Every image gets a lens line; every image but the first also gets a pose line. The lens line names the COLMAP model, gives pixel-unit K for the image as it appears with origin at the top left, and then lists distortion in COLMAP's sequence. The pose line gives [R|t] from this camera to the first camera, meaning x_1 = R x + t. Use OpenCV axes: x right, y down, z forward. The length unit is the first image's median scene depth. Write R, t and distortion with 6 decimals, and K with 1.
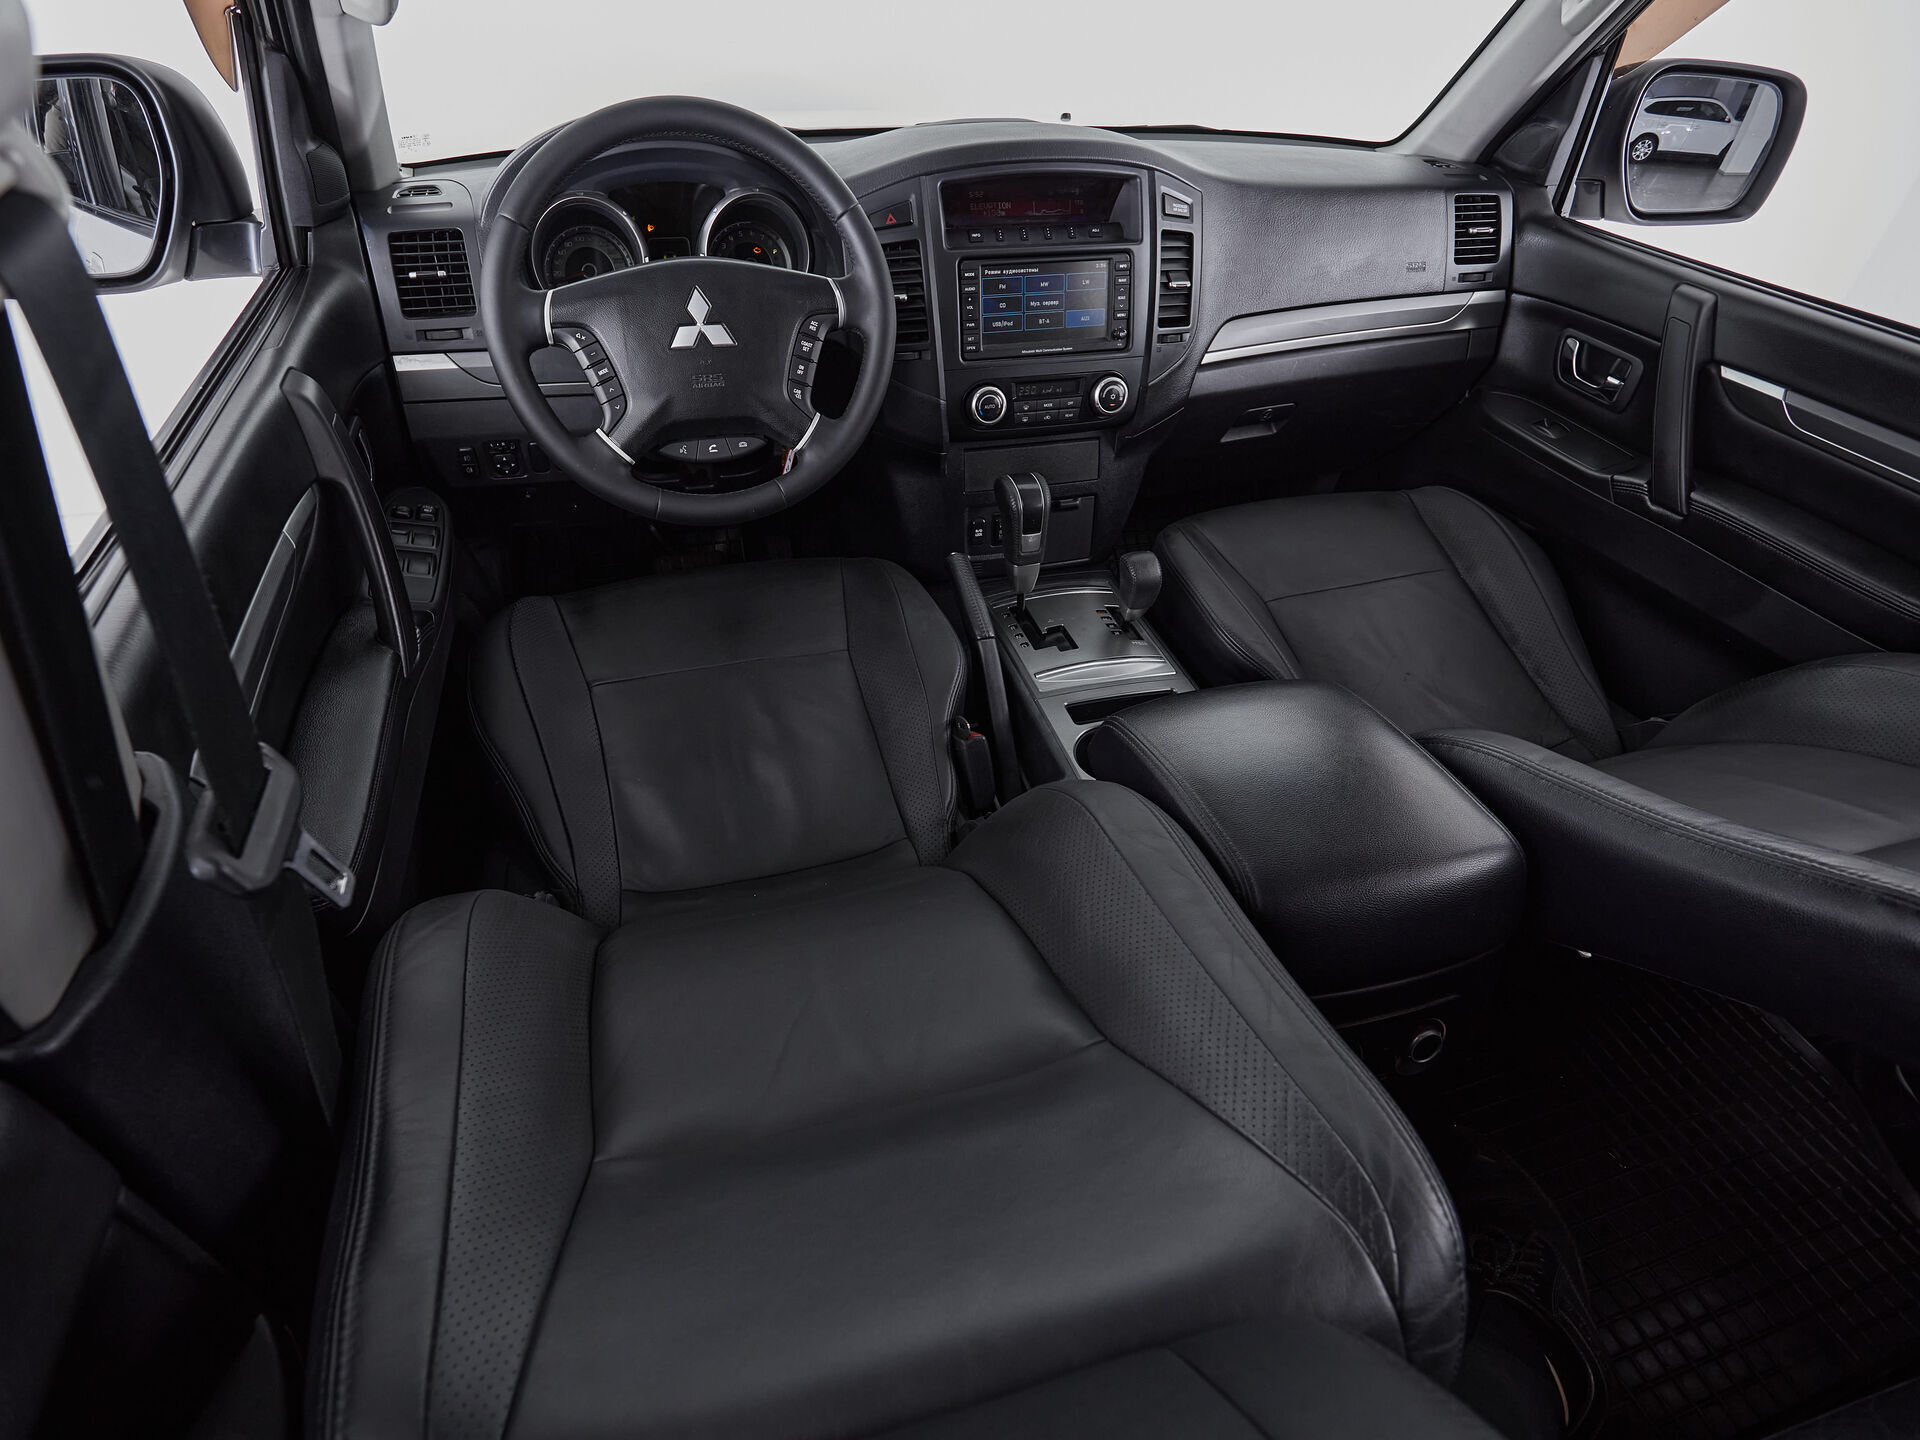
lens RADIAL K [[1016.6, 0, 915.1], [0, 1016.6, 721.2], [0, 0, 1]] dist [0.000818, 0.000551]
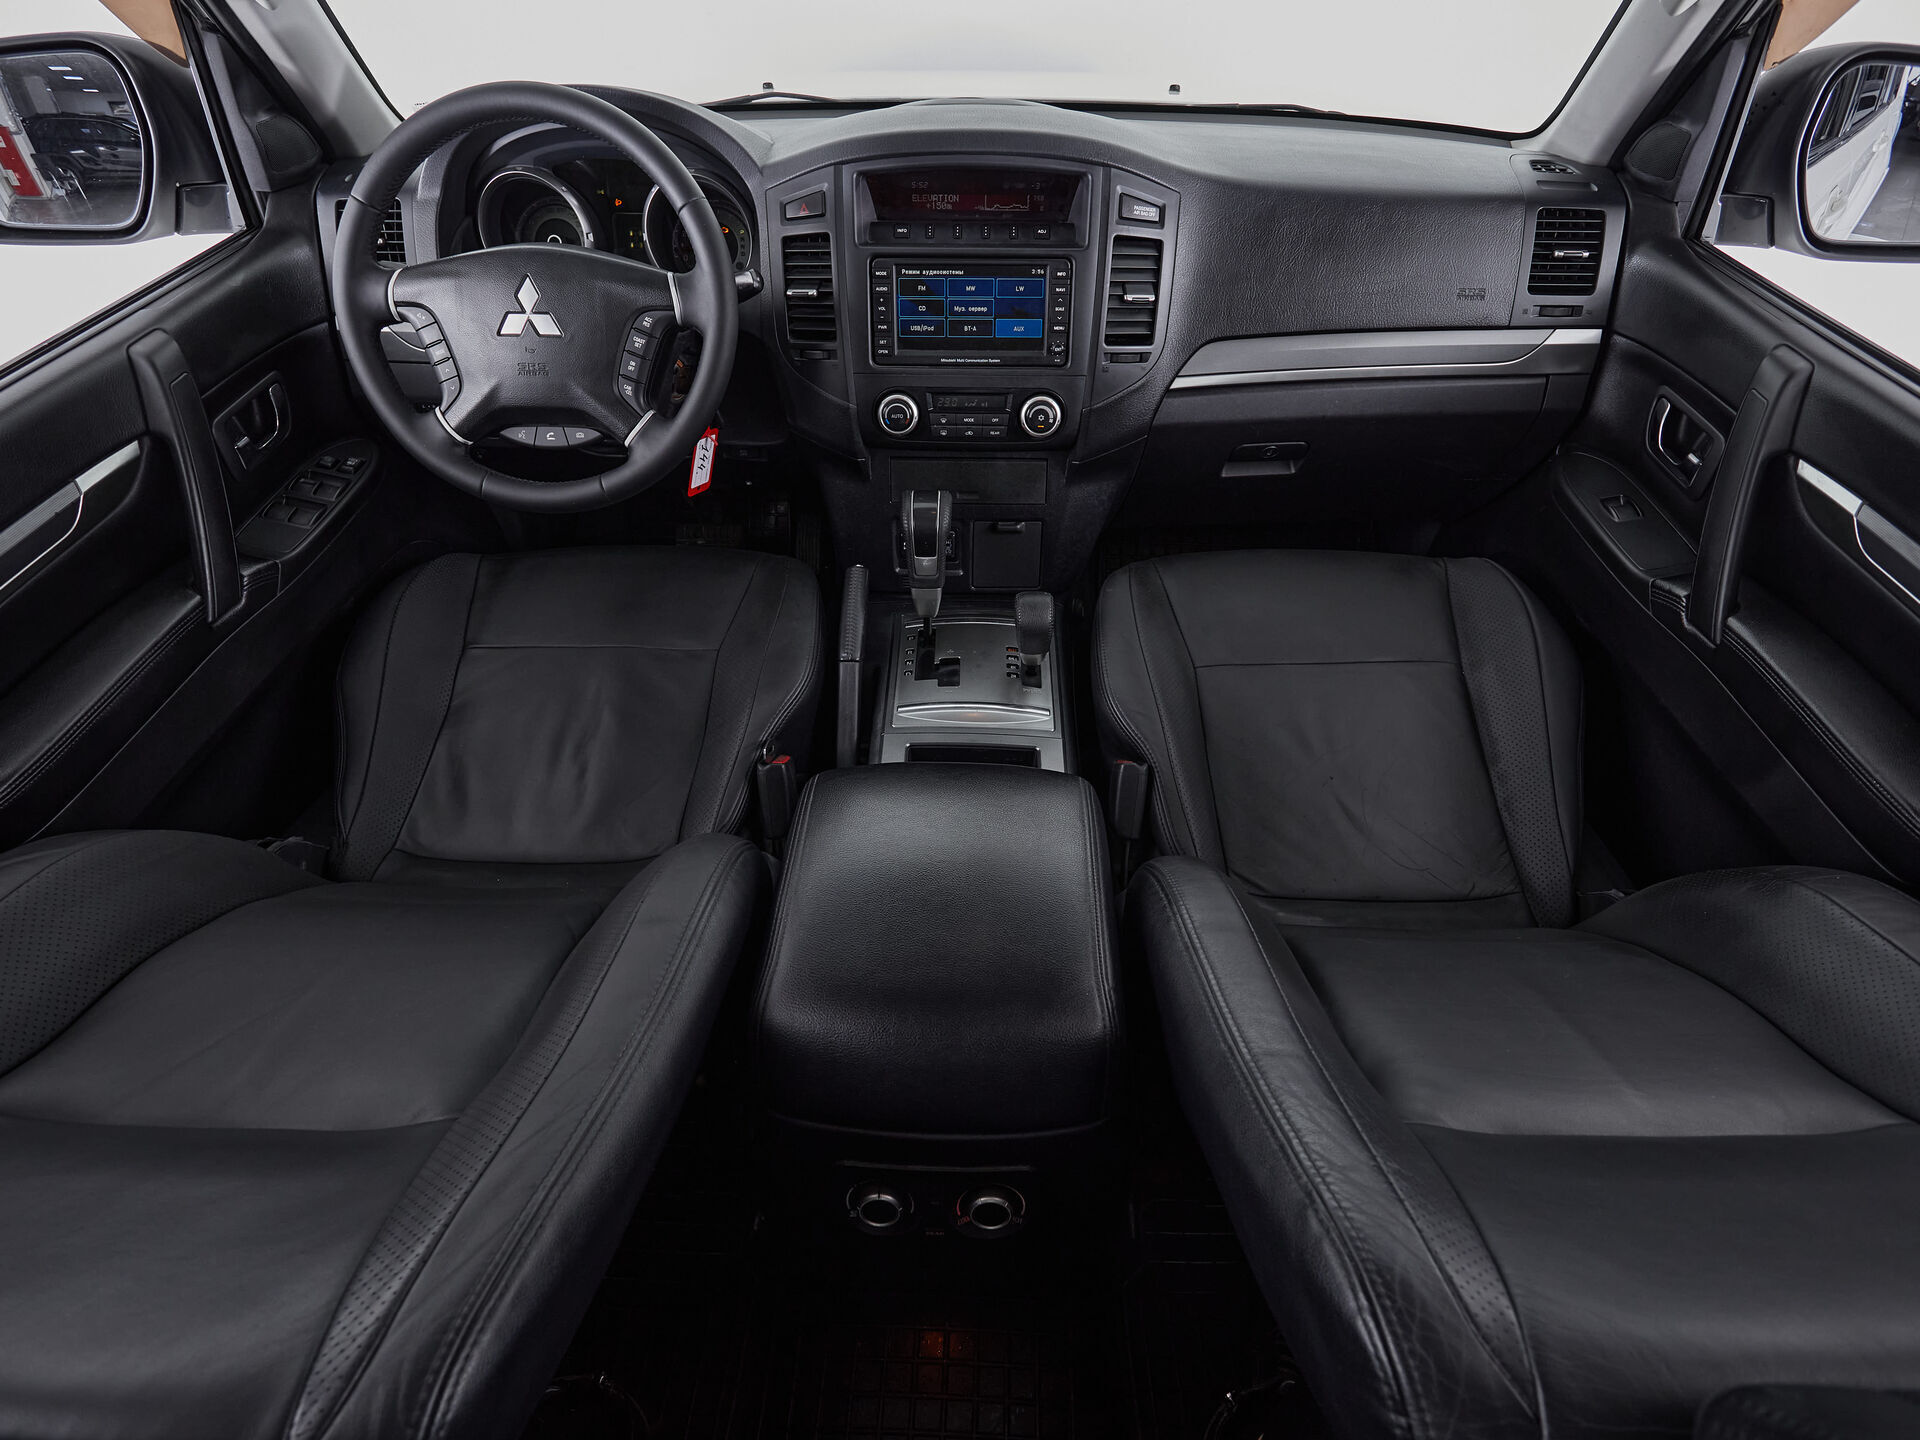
lens RADIAL K [[1016.6, 0, 915.1], [0, 1016.6, 721.2], [0, 0, 1]] dist [0.000818, 0.000551]
pose [[0.956162, 0.170433, -0.238130, 0.354872], [-0.161655, 0.985253, 0.056066, -0.086770], [0.244174, -0.015113, 0.969614, 0.091472]]
